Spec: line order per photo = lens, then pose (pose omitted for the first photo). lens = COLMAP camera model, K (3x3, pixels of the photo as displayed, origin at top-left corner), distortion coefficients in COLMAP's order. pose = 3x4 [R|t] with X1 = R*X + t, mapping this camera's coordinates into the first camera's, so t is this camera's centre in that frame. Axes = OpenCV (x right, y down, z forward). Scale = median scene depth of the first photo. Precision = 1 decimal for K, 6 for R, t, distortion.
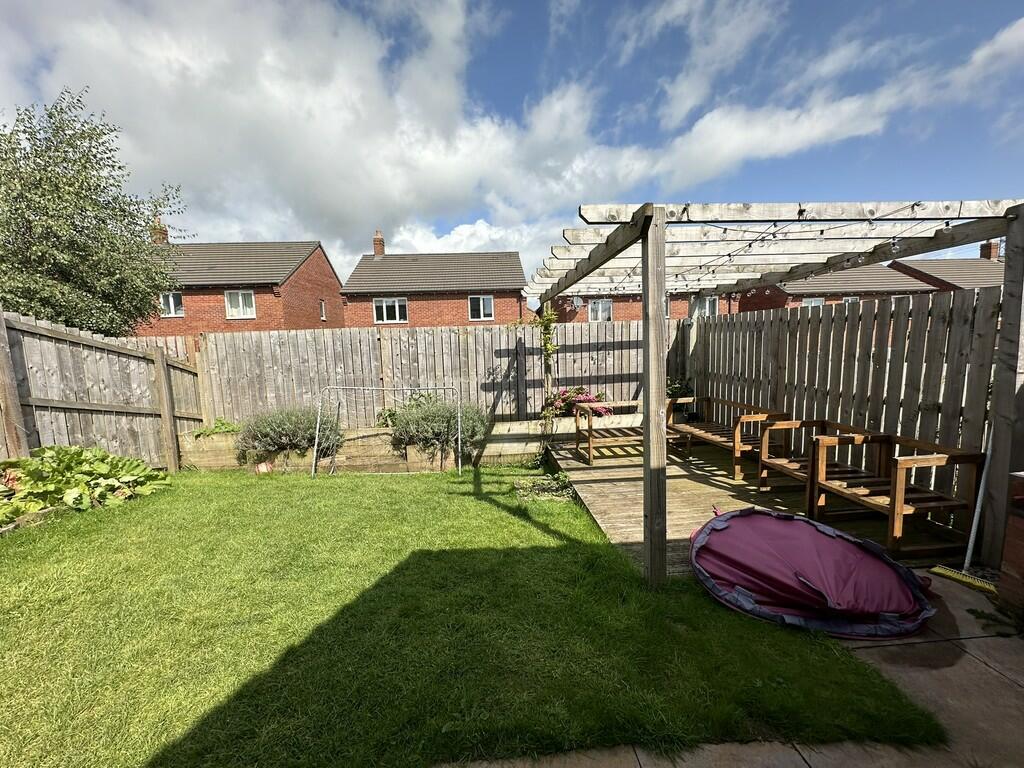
lens RADIAL K [[385.5, 0, 512.0], [0, 385.5, 384.0], [0, 0, 1]] dist [-0.000841, -0.000164]
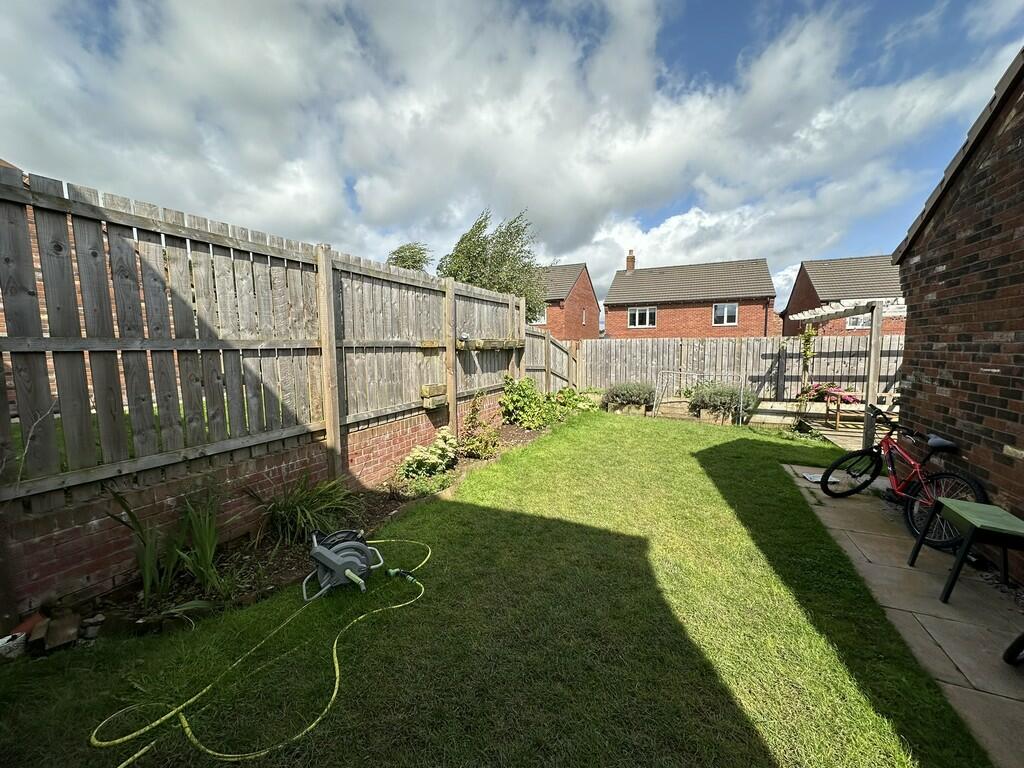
lens RADIAL K [[385.5, 0, 512.0], [0, 385.5, 384.0], [0, 0, 1]] dist [-0.000841, -0.000164]
pose [[0.891158, 0.073455, -0.447707, -0.231690], [-0.066562, 0.997296, 0.031134, 0.046471], [0.448783, 0.002055, 0.893638, -0.775235]]
